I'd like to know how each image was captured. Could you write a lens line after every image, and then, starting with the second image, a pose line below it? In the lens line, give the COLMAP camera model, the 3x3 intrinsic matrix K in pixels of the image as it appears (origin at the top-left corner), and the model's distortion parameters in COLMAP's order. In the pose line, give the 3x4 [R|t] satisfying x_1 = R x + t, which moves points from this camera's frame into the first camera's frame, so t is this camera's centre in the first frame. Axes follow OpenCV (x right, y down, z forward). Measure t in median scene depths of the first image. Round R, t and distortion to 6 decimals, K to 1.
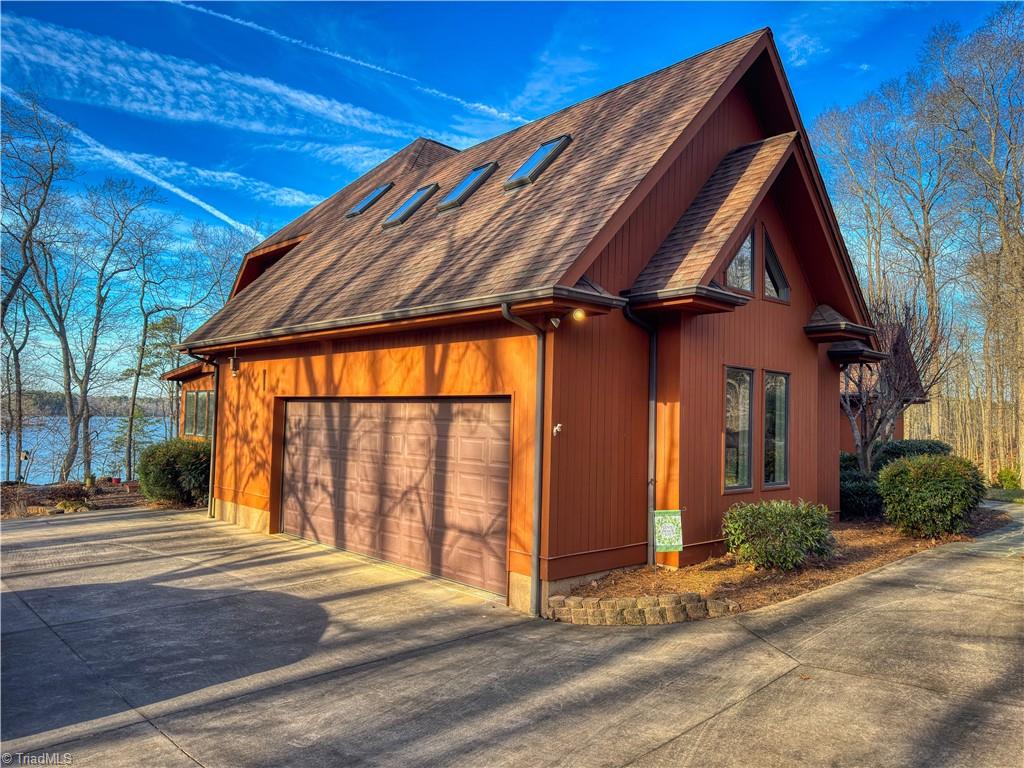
lens RADIAL K [[736.8, 0, 512.0], [0, 736.8, 384.0], [0, 0, 1]] dist [-0.000576, -0.000144]
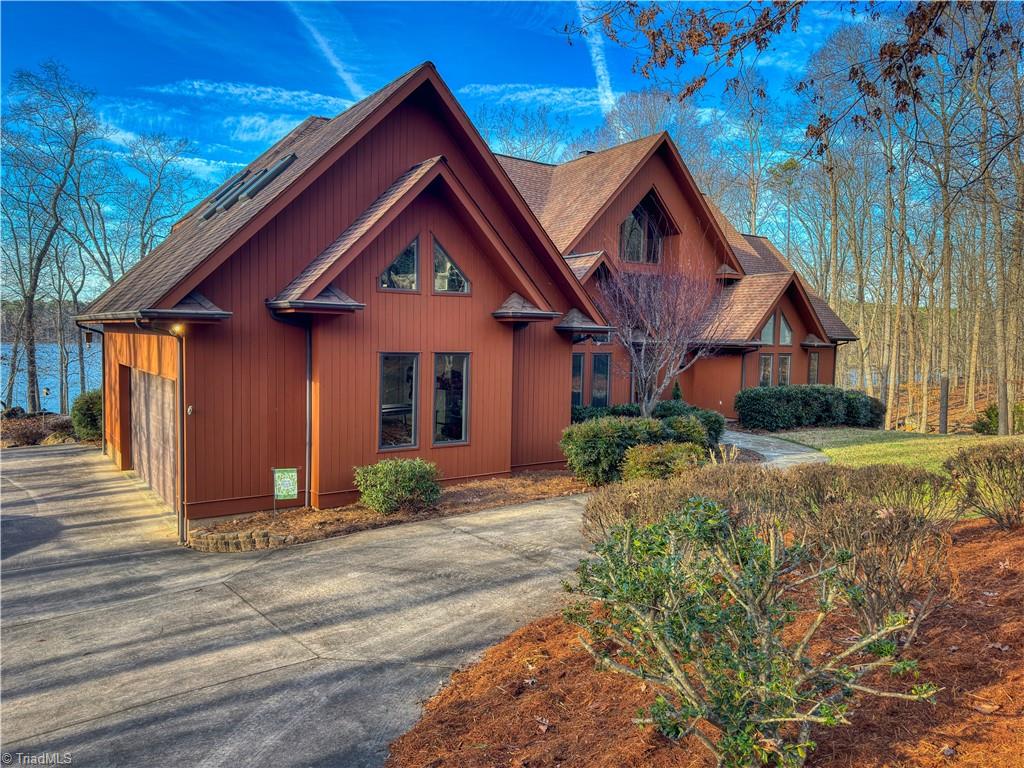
lens RADIAL K [[706.0, 0, 512.0], [0, 706.0, 384.0], [0, 0, 1]] dist [0.066388, 0.000189]
pose [[0.992462, 0.004914, -0.122457, 0.620683], [0.008203, 0.994292, 0.106380, -0.091803], [0.122280, -0.106582, 0.986756, -0.162588]]
